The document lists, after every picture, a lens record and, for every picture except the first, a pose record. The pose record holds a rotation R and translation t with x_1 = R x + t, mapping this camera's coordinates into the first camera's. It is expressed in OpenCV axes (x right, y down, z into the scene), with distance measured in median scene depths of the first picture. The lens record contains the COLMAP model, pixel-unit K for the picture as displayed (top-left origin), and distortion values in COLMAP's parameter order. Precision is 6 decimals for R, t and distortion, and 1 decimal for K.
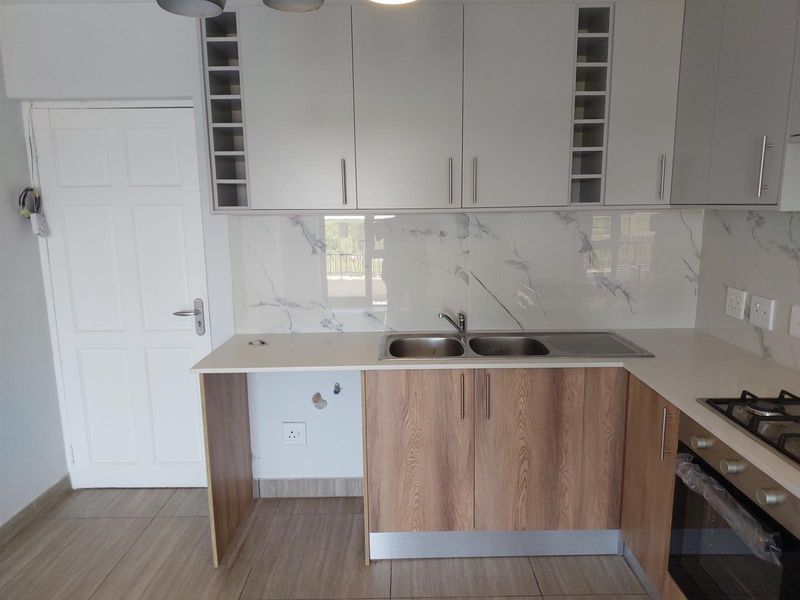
lens RADIAL K [[557.3, 0, 400.9], [0, 557.3, 296.9], [0, 0, 1]] dist [0.043613, -0.038725]
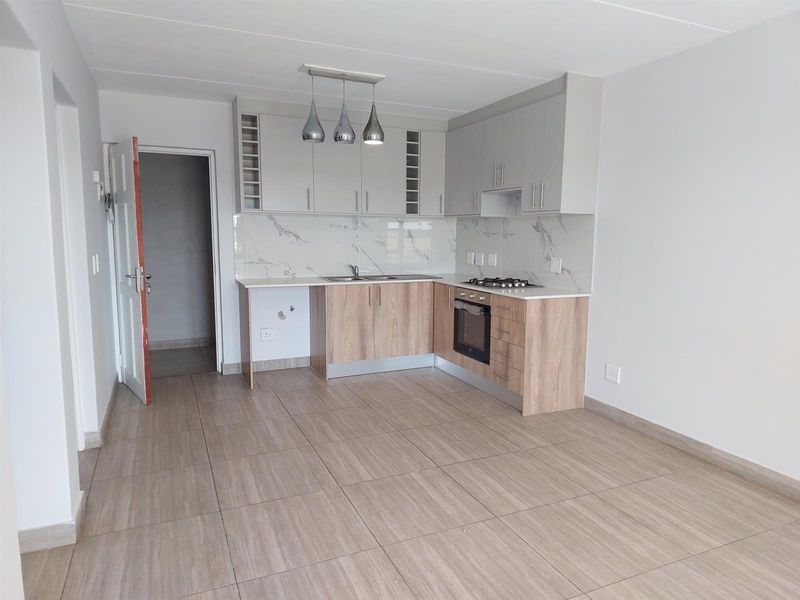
lens RADIAL K [[557.3, 0, 433.1], [0, 557.3, 307.8], [0, 0, 1]] dist [0.043613, -0.038725]
pose [[0.891860, -0.038354, 0.450683, -0.654144], [0.049842, 0.998664, -0.013645, 0.257870], [-0.449558, 0.034632, 0.892580, -1.089914]]
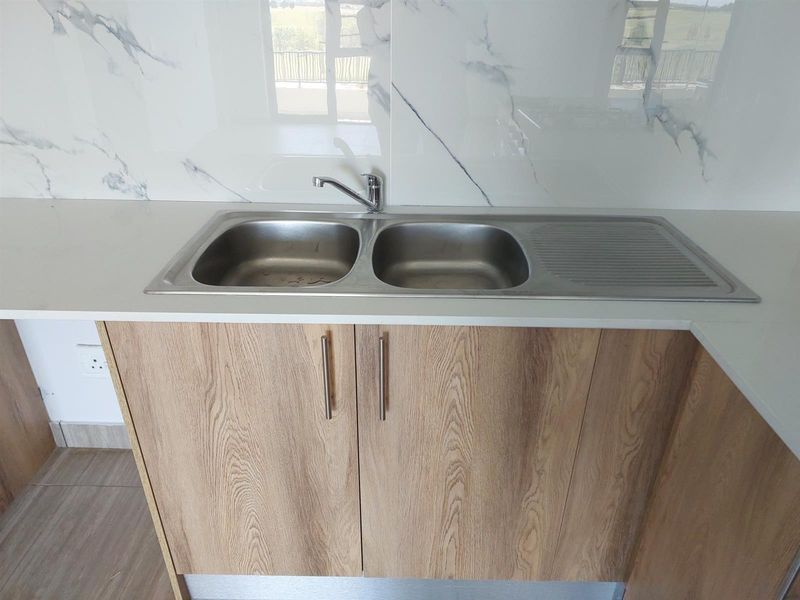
lens RADIAL K [[557.3, 0, 399.2], [0, 557.3, 295.5], [0, 0, 1]] dist [0.043613, -0.038725]
pose [[0.999568, 0.029276, 0.002706, 0.158546], [-0.028637, 0.948656, 0.315012, -0.029915], [0.006655, -0.314953, 0.949084, 0.557990]]
